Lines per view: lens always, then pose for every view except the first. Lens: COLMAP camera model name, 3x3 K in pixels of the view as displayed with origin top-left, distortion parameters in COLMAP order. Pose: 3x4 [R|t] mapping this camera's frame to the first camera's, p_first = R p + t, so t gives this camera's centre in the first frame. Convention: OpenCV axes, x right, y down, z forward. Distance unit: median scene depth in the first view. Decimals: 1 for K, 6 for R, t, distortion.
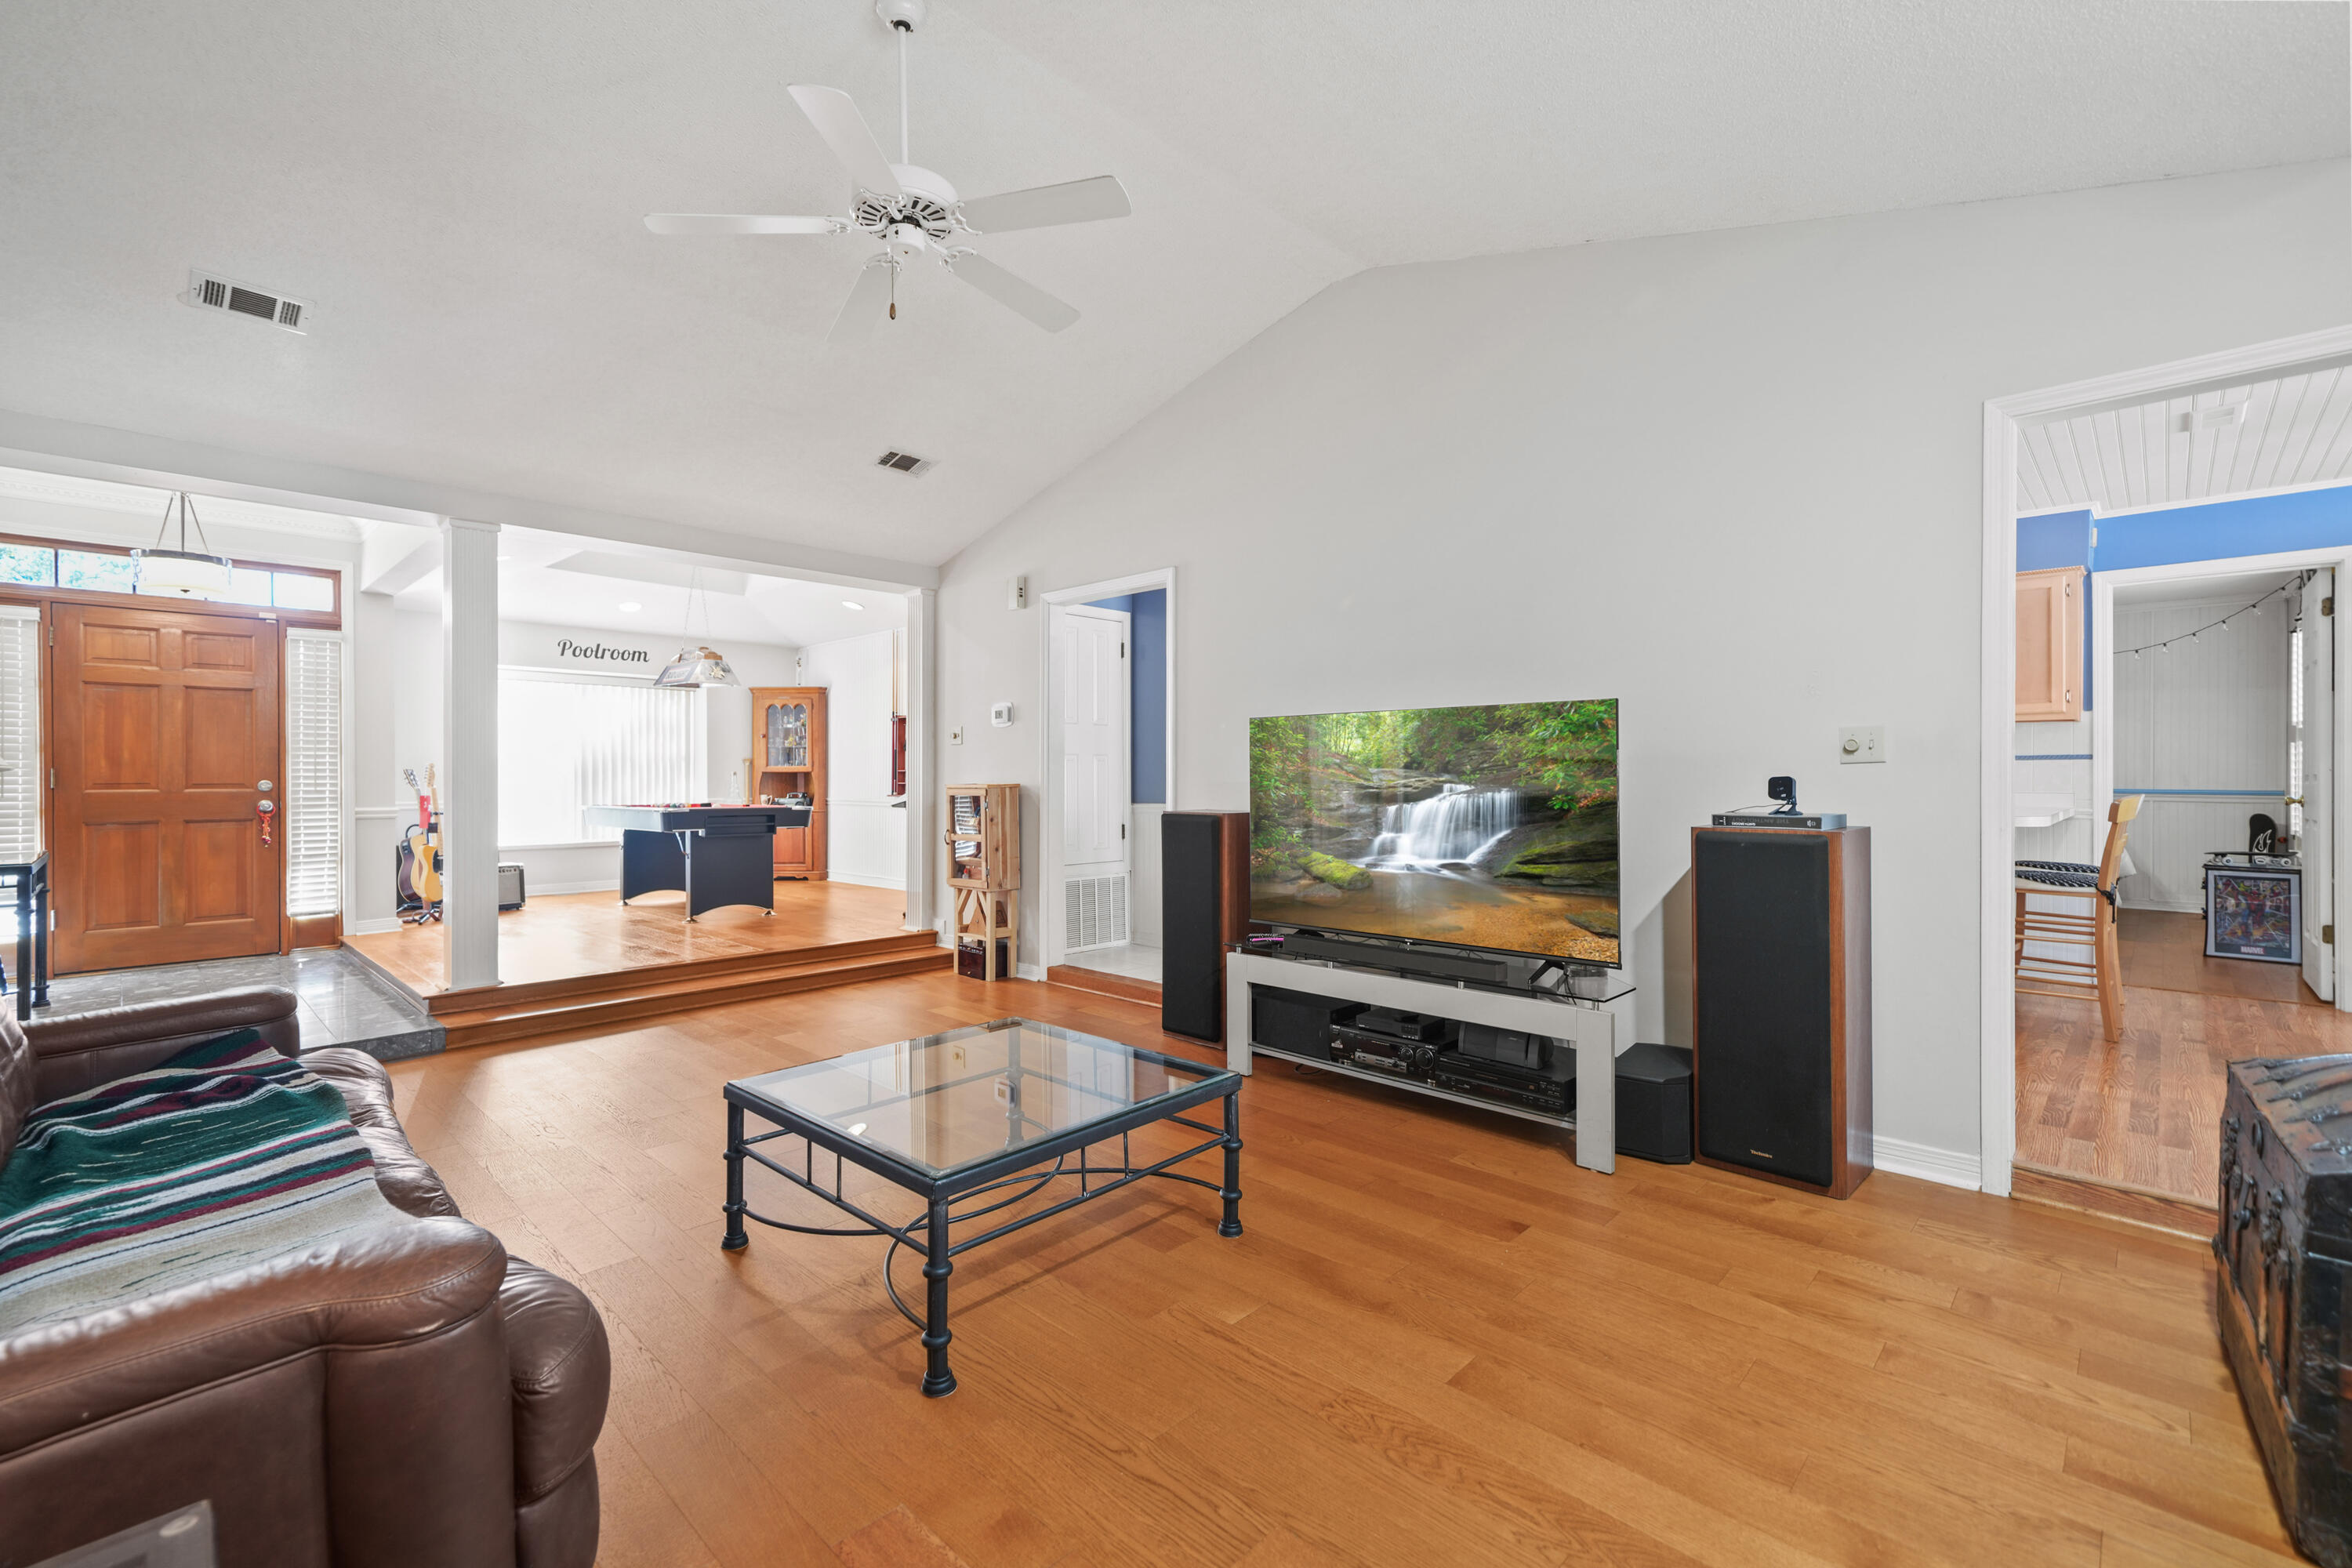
lens RADIAL K [[1020.5, 0, 1133.3], [0, 1020.5, 779.3], [0, 0, 1]] dist [0.000873, 0.000078]
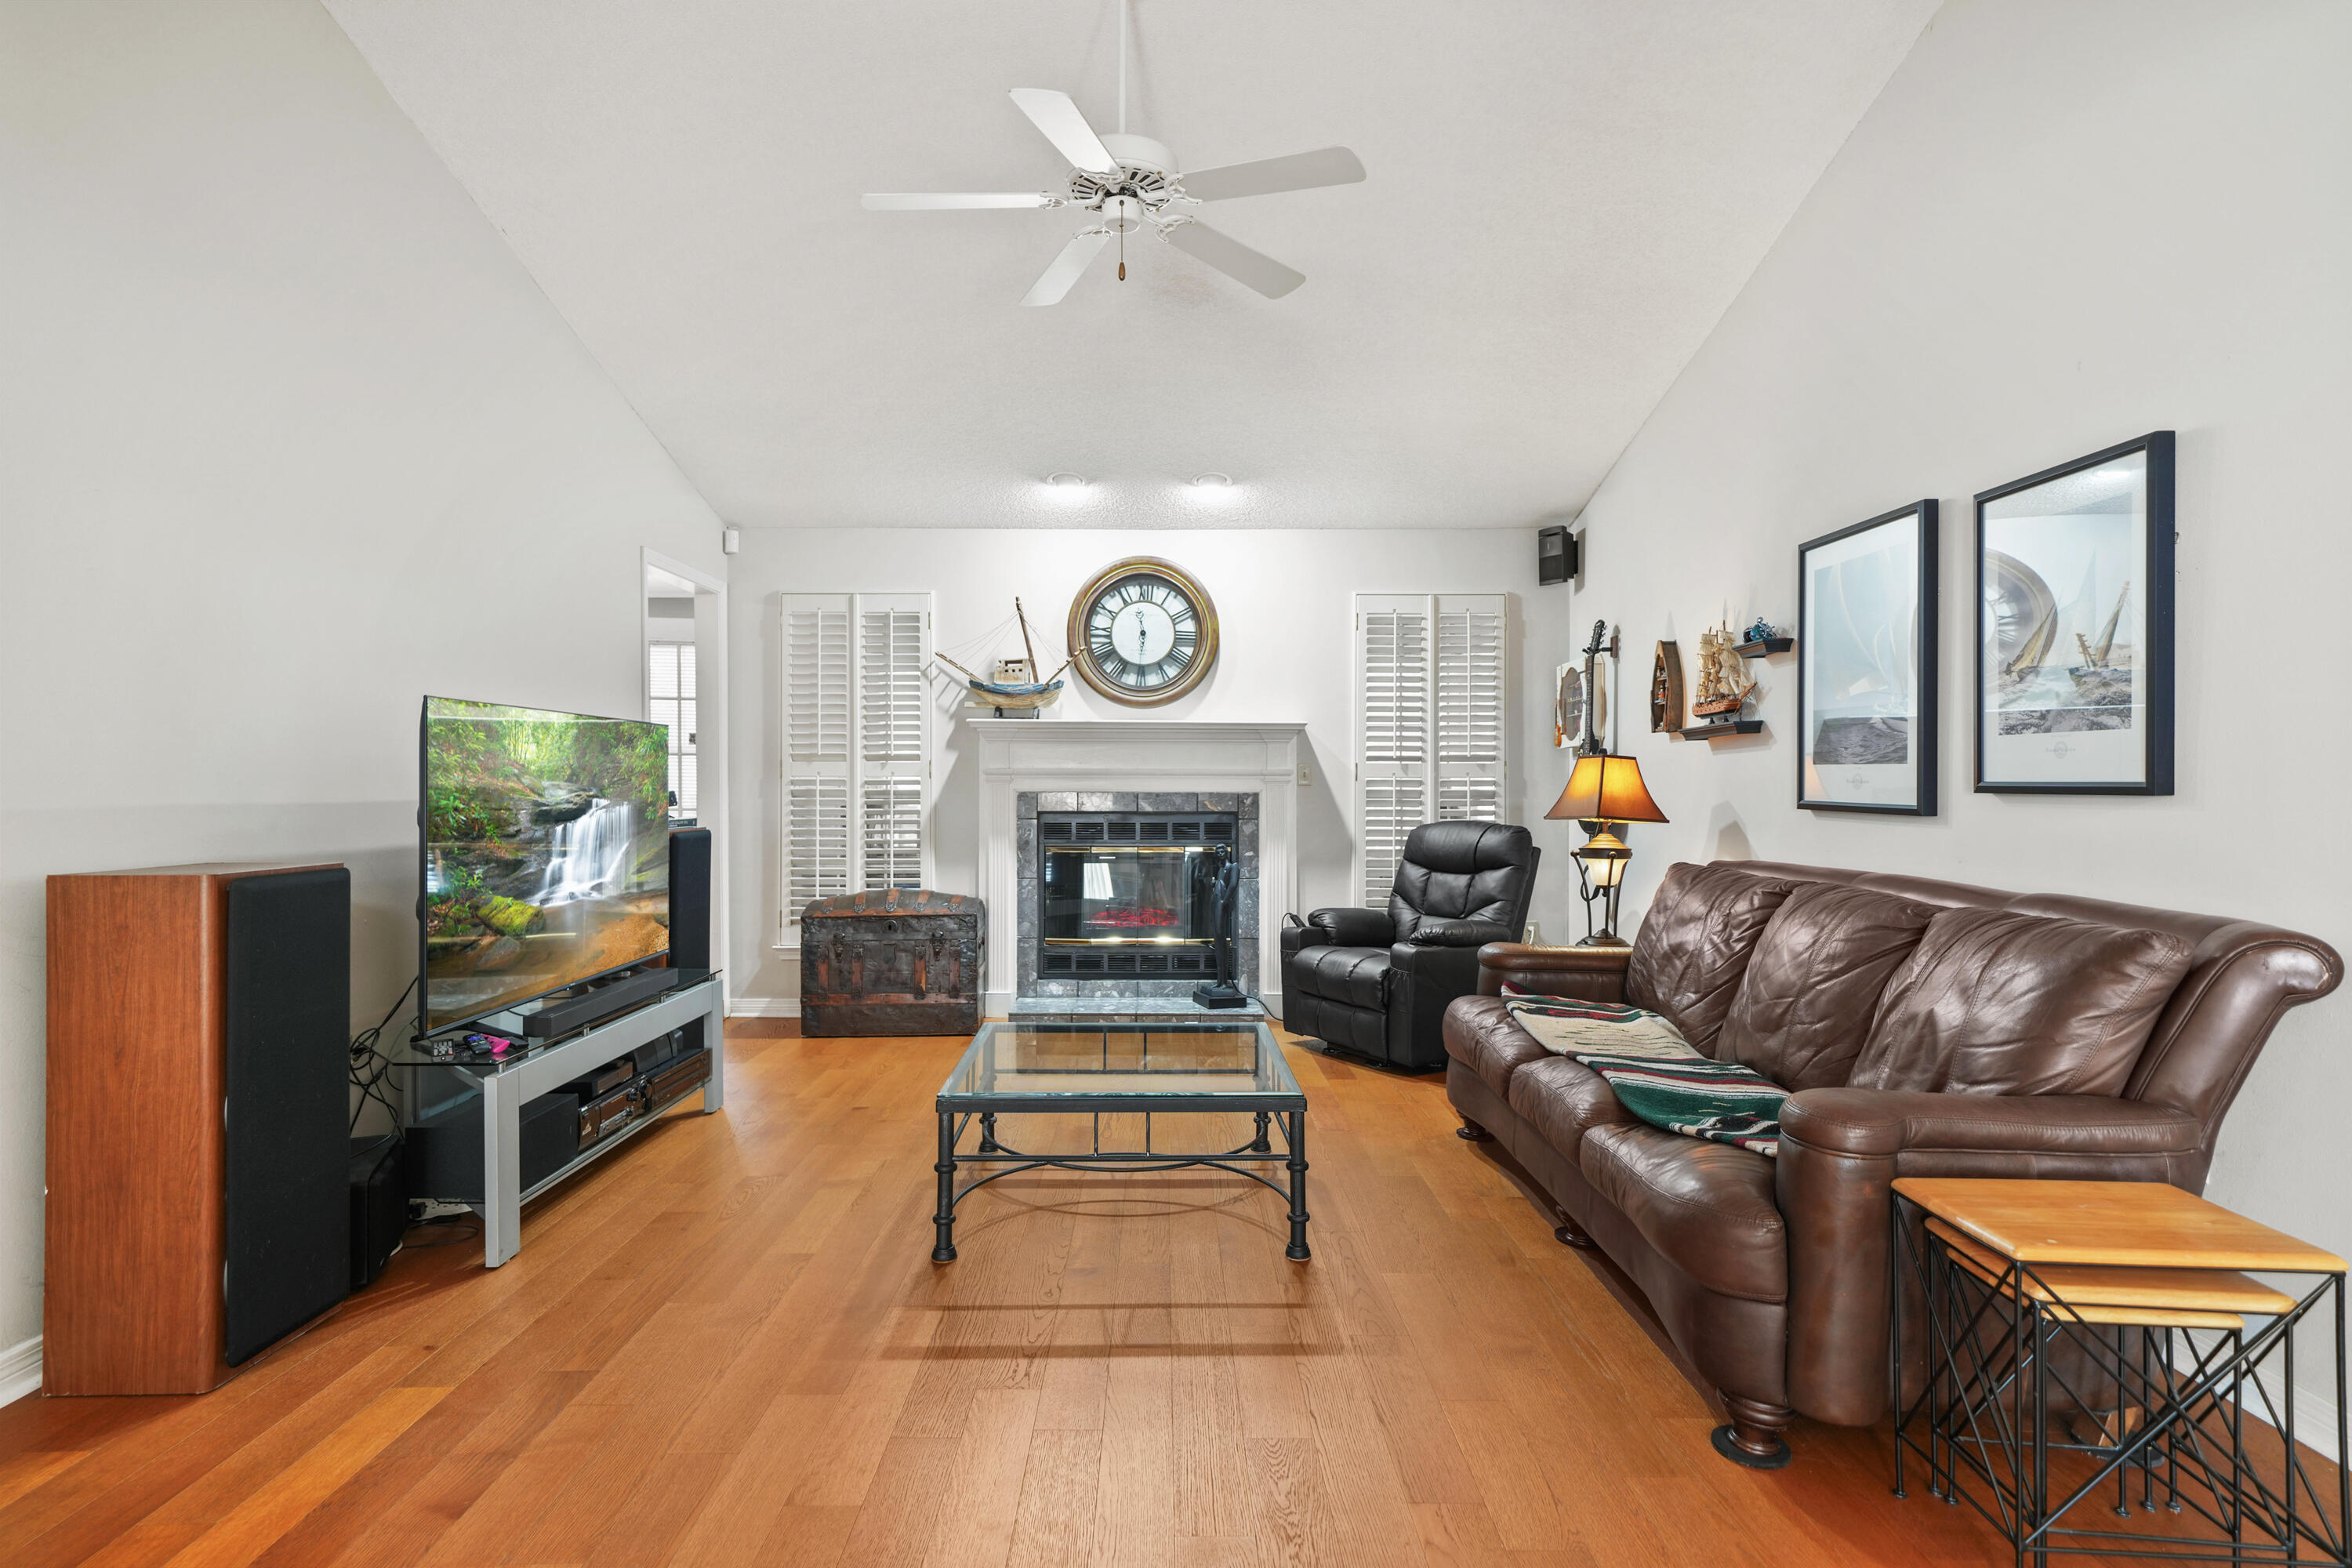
lens RADIAL K [[1215.8, 0, 1166.2], [0, 1215.8, 793.7], [0, 0, 1]] dist [-0.001842, -0.000181]
pose [[-0.702700, -0.003491, 0.711478, -0.769378], [-0.000976, 0.999992, 0.003943, -0.004024], [-0.711486, 0.002077, -0.702698, 1.299013]]
